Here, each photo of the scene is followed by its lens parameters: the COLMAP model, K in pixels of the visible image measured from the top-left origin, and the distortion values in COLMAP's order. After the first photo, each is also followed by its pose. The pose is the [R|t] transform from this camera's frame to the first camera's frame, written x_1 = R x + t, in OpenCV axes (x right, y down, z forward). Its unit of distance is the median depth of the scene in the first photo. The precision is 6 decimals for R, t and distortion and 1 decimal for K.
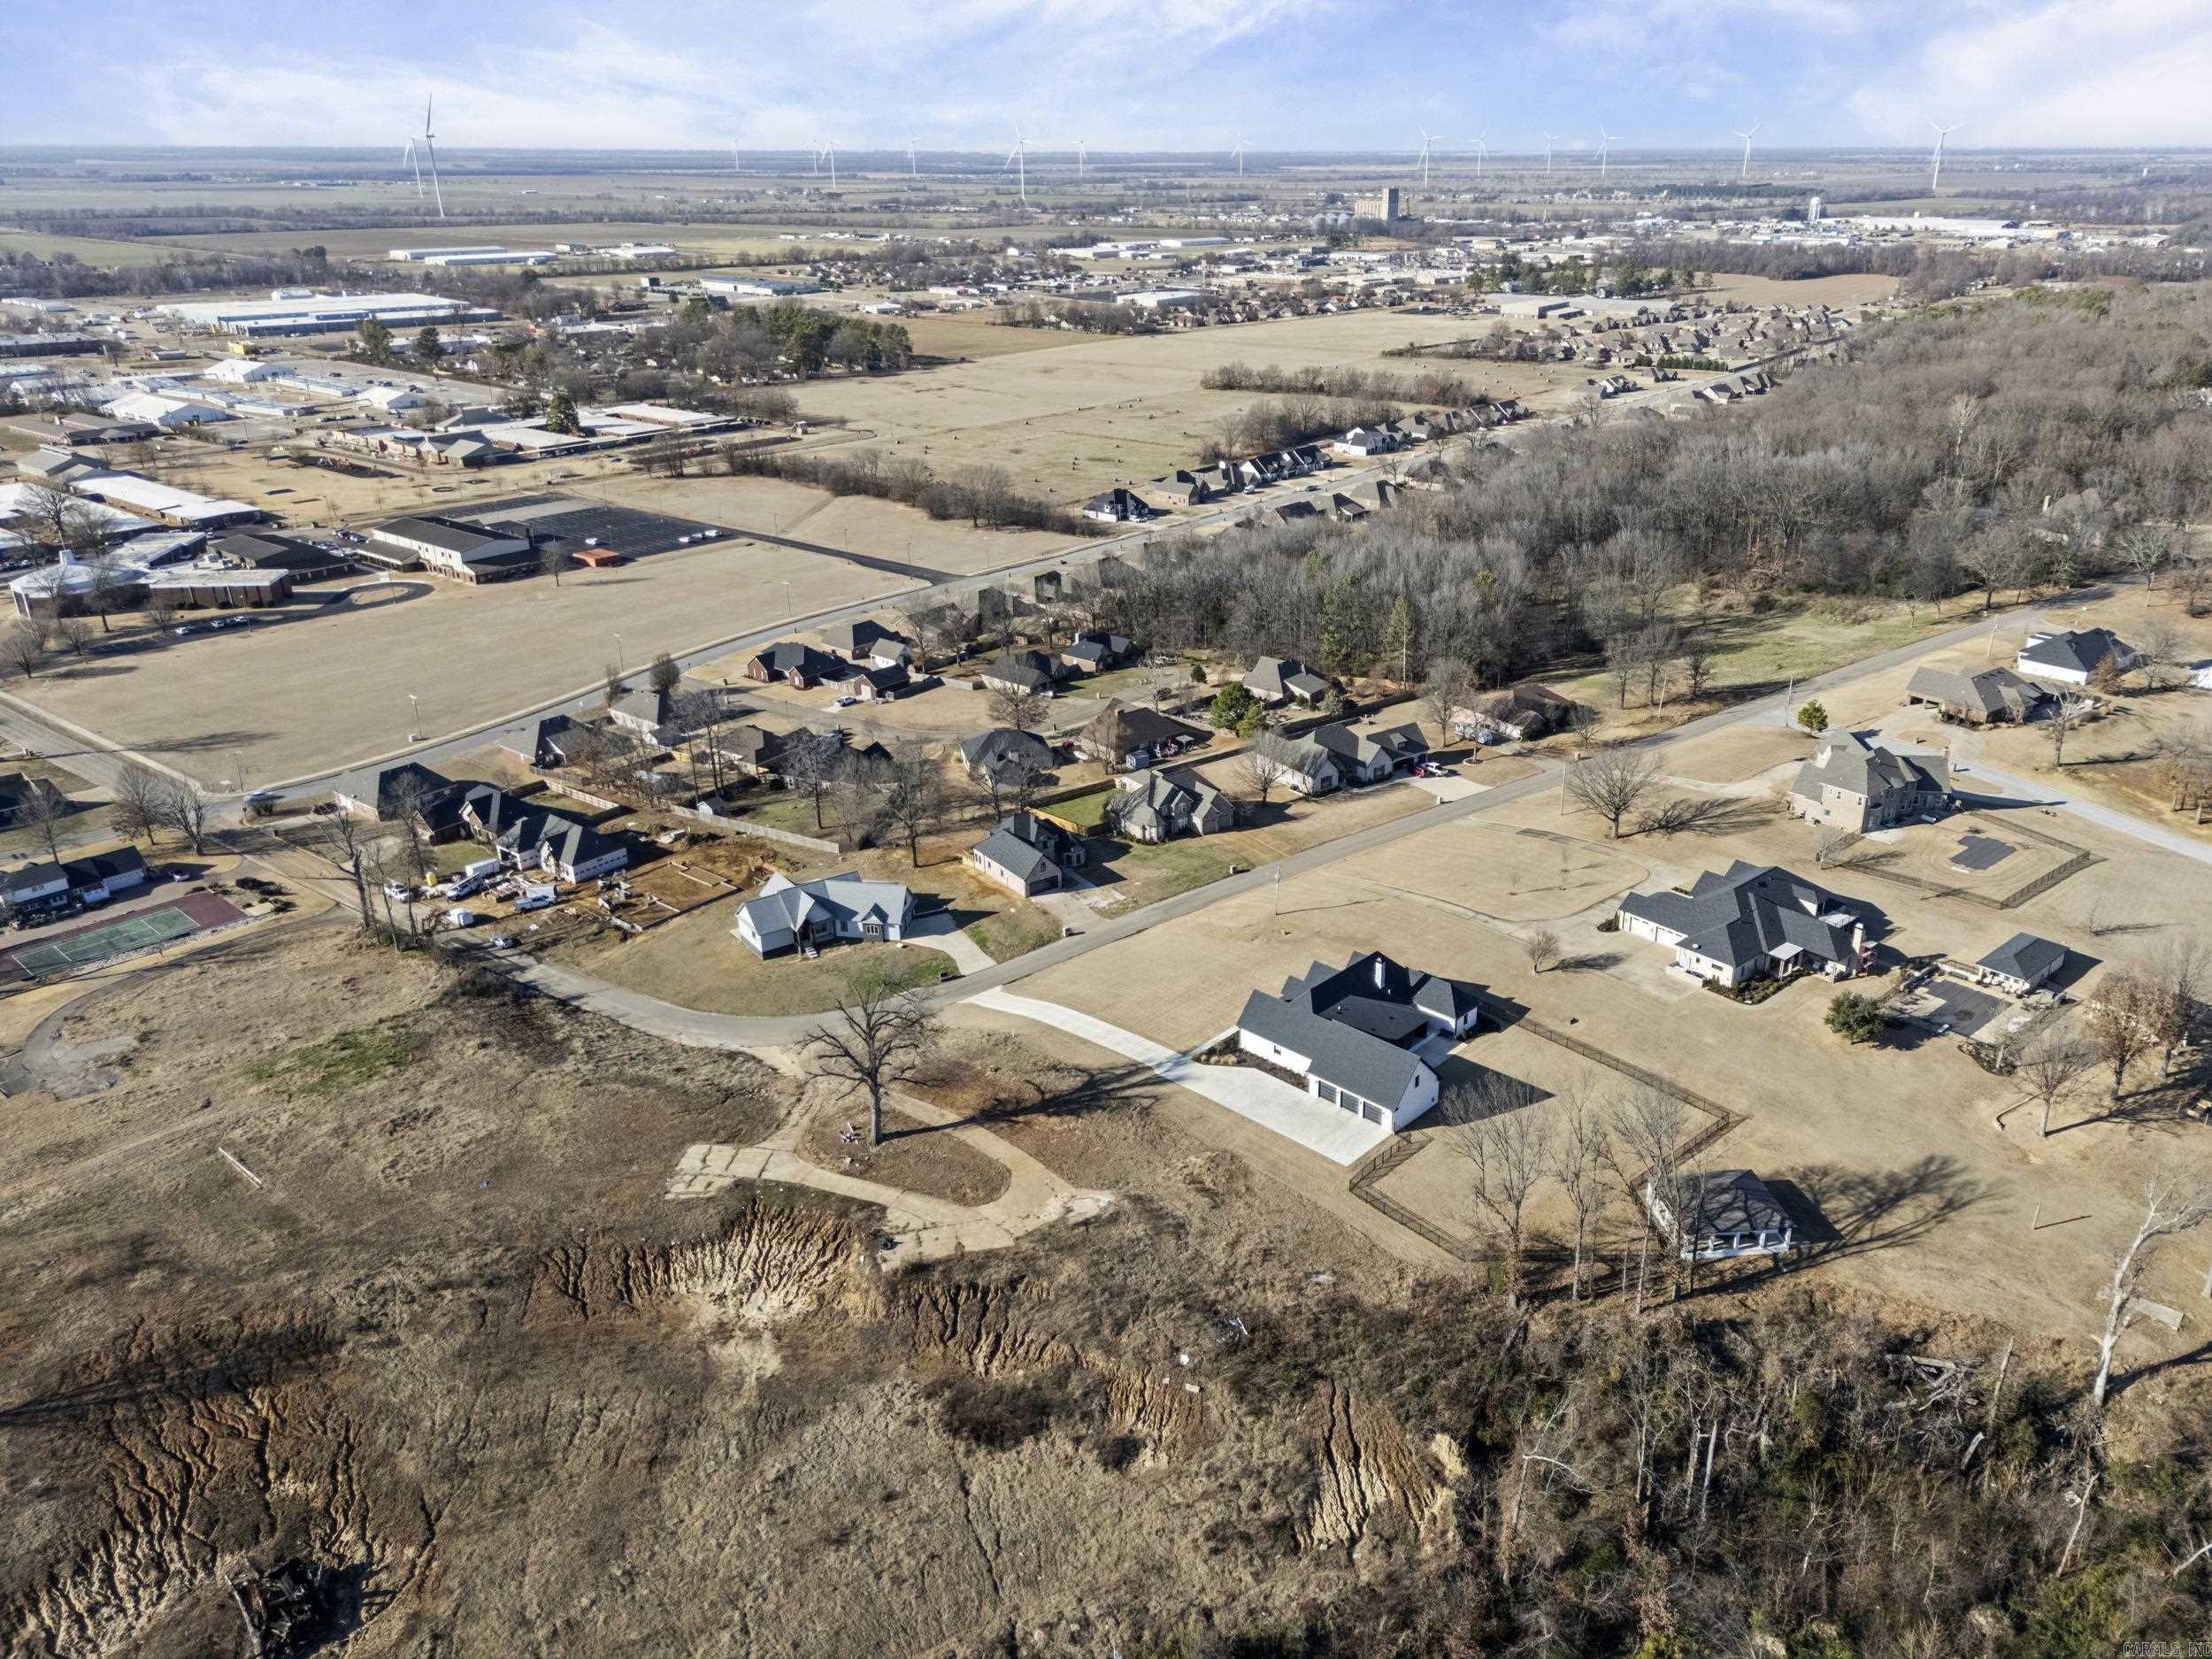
lens RADIAL K [[1631.9, 0, 1154.4], [0, 1631.9, 778.5], [0, 0, 1]] dist [0.094143, -0.111709]
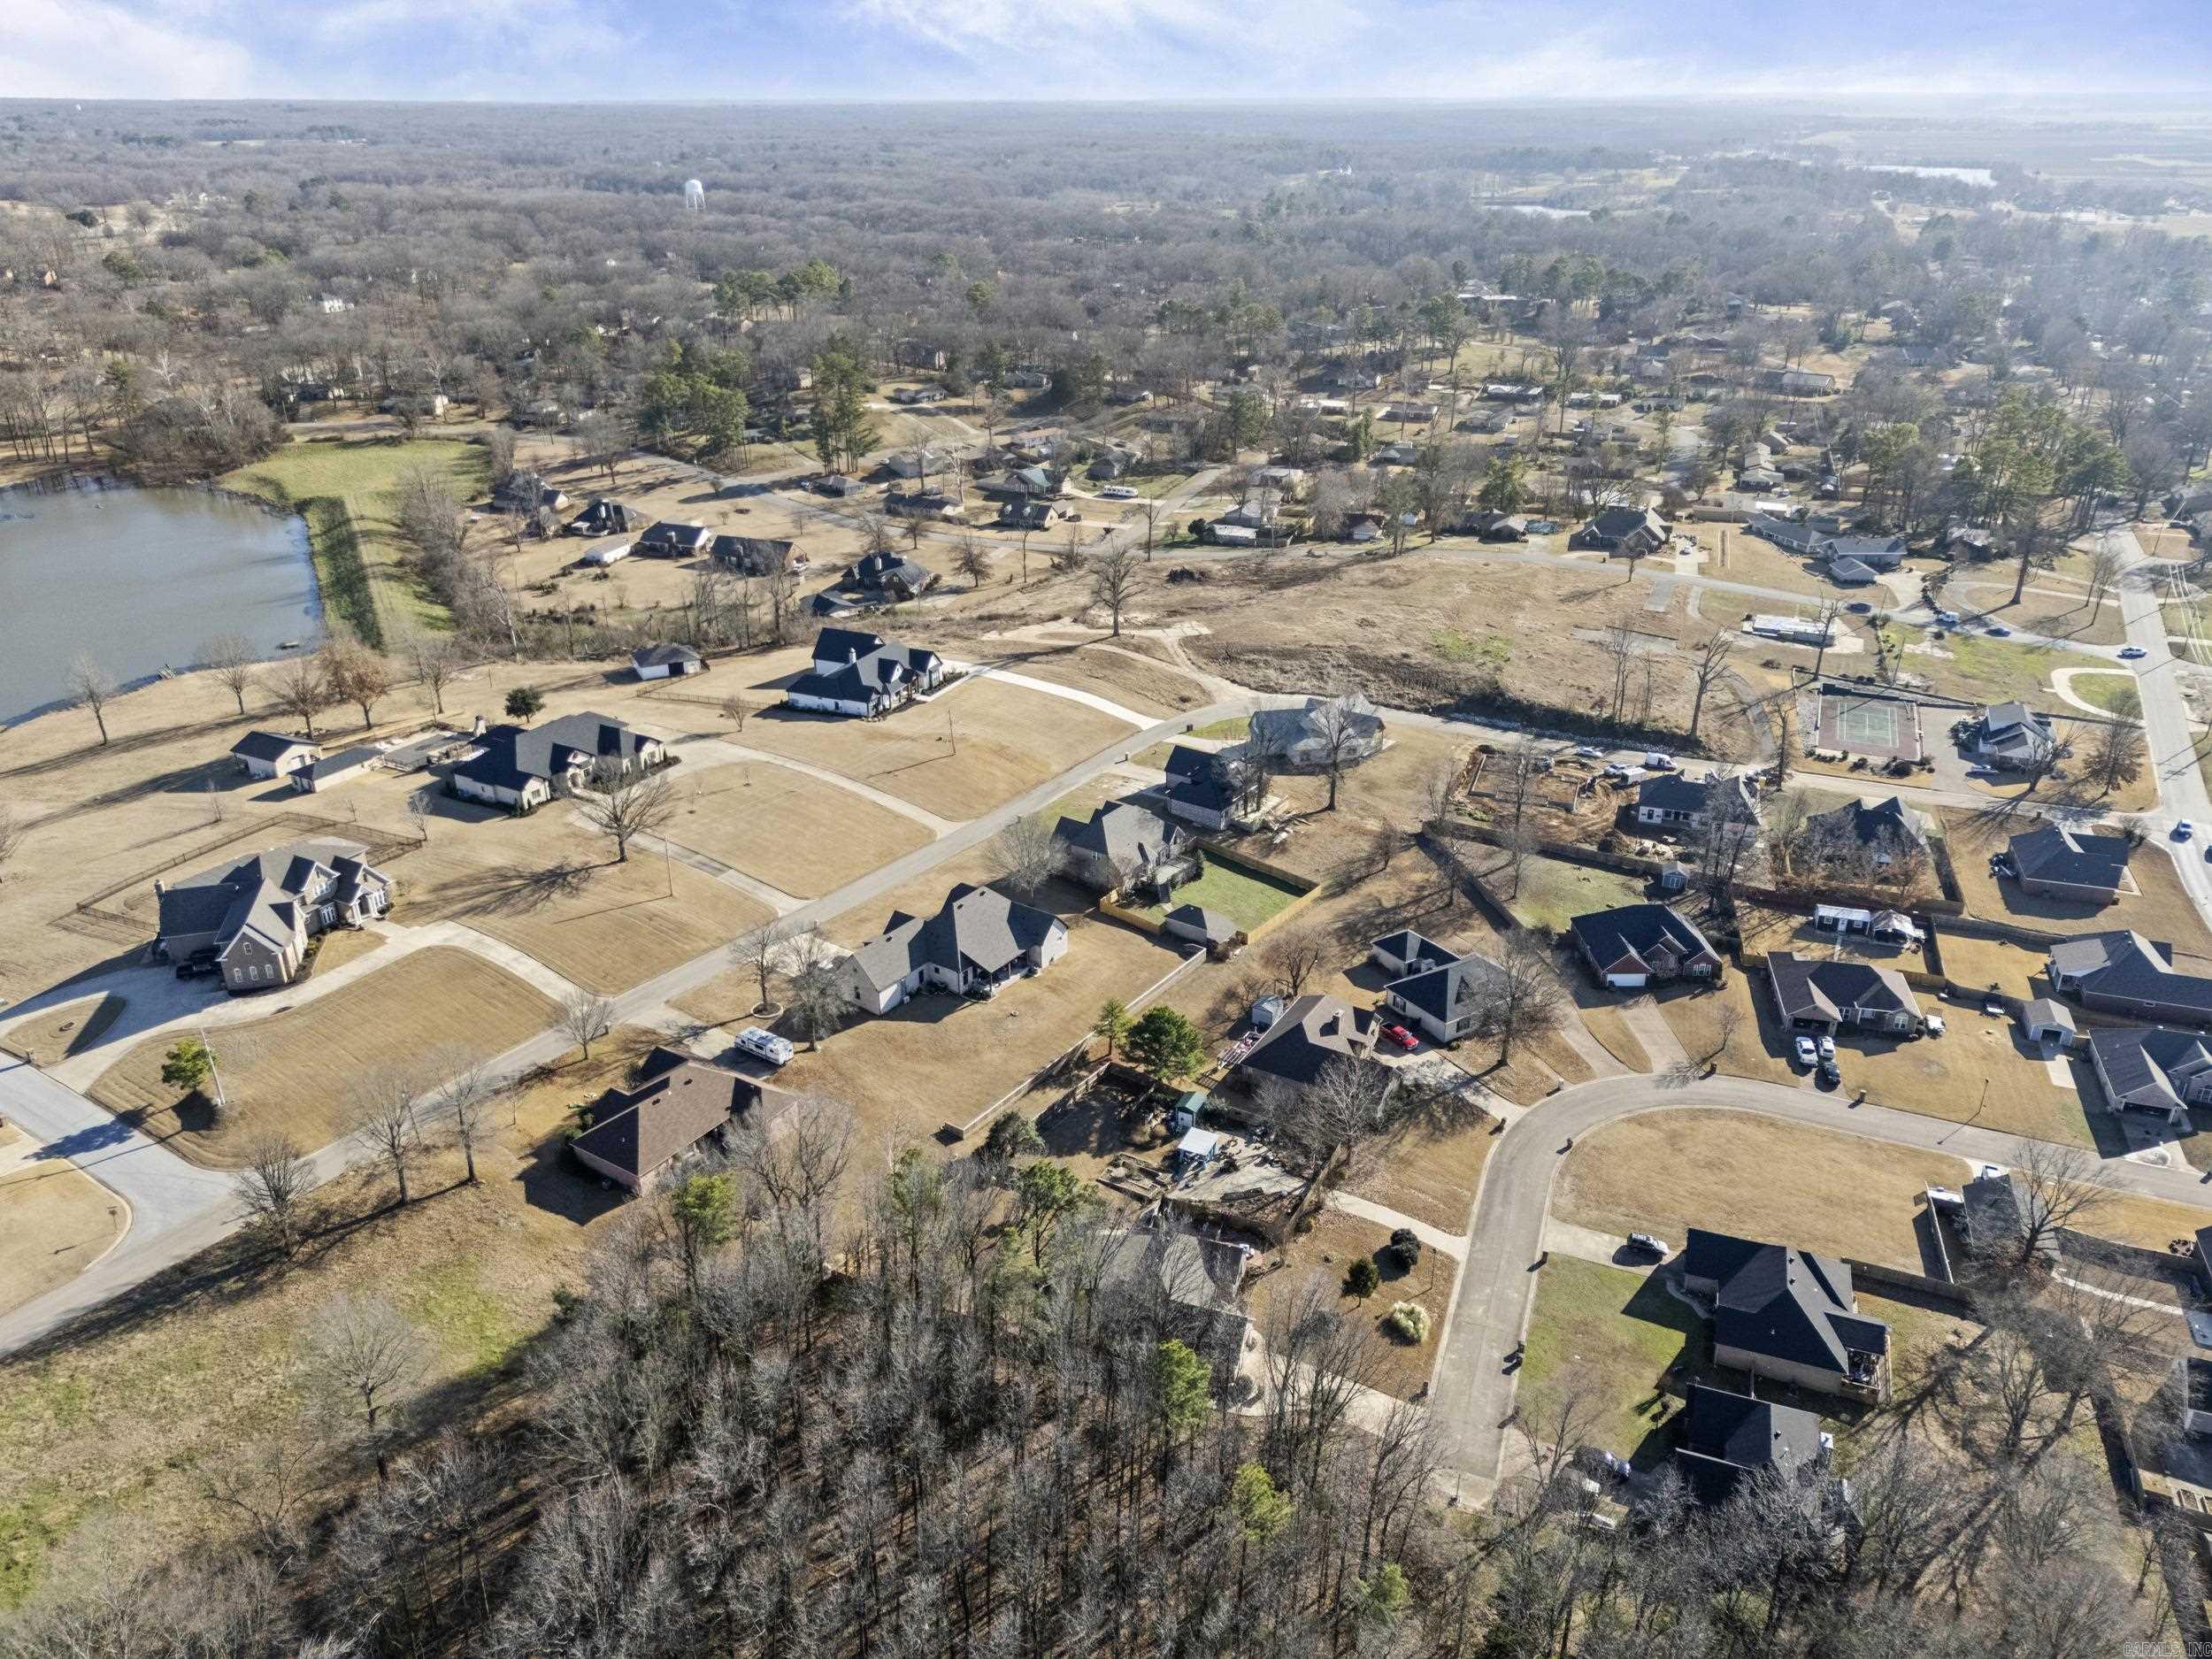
lens RADIAL K [[1634.1, 0, 1105.4], [0, 1634.1, 797.7], [0, 0, 1]] dist [0.073809, -0.064184]
pose [[-0.943027, 0.131130, -0.305787, 0.219055], [-0.119977, 0.723206, 0.680131, -0.462012], [0.310332, 0.678069, -0.666270, 1.204497]]
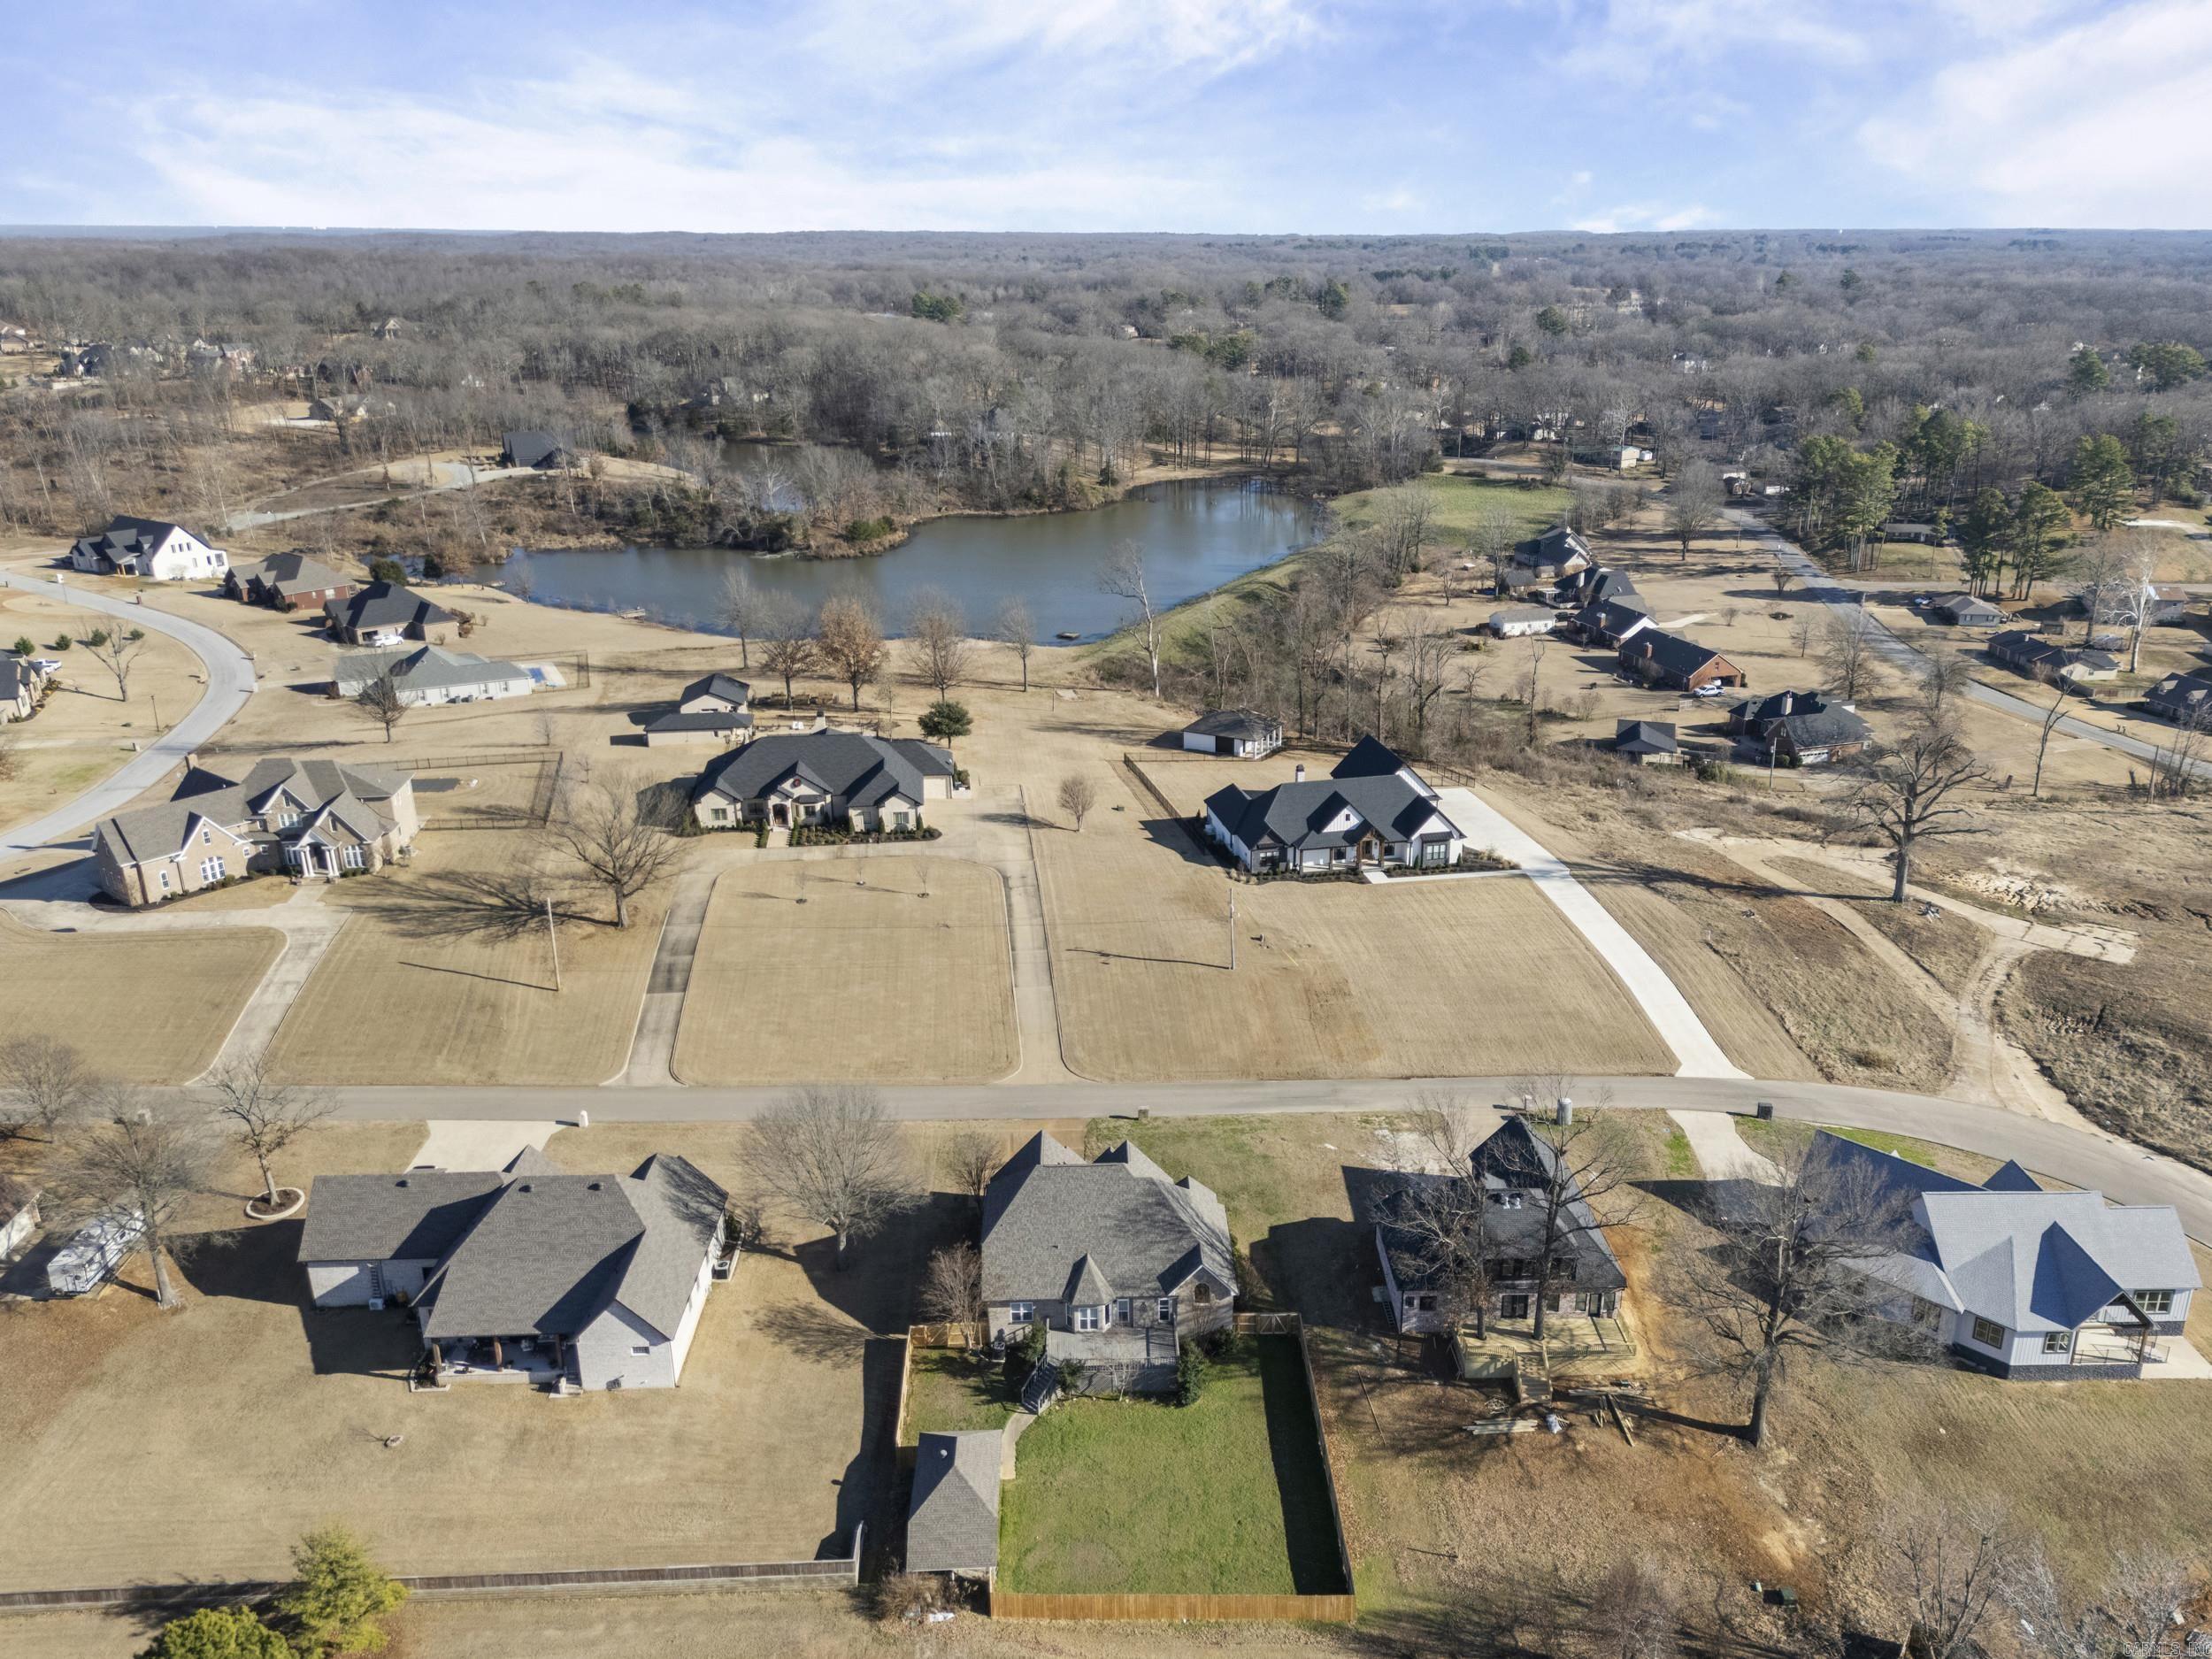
lens RADIAL K [[1631.9, 0, 1154.4], [0, 1631.9, 778.5], [0, 0, 1]] dist [0.094143, -0.111709]
pose [[-0.832317, -0.175691, 0.525720, -0.151564], [0.197809, 0.791847, 0.577797, -0.238790], [-0.517804, 0.584902, -0.624315, 0.907455]]
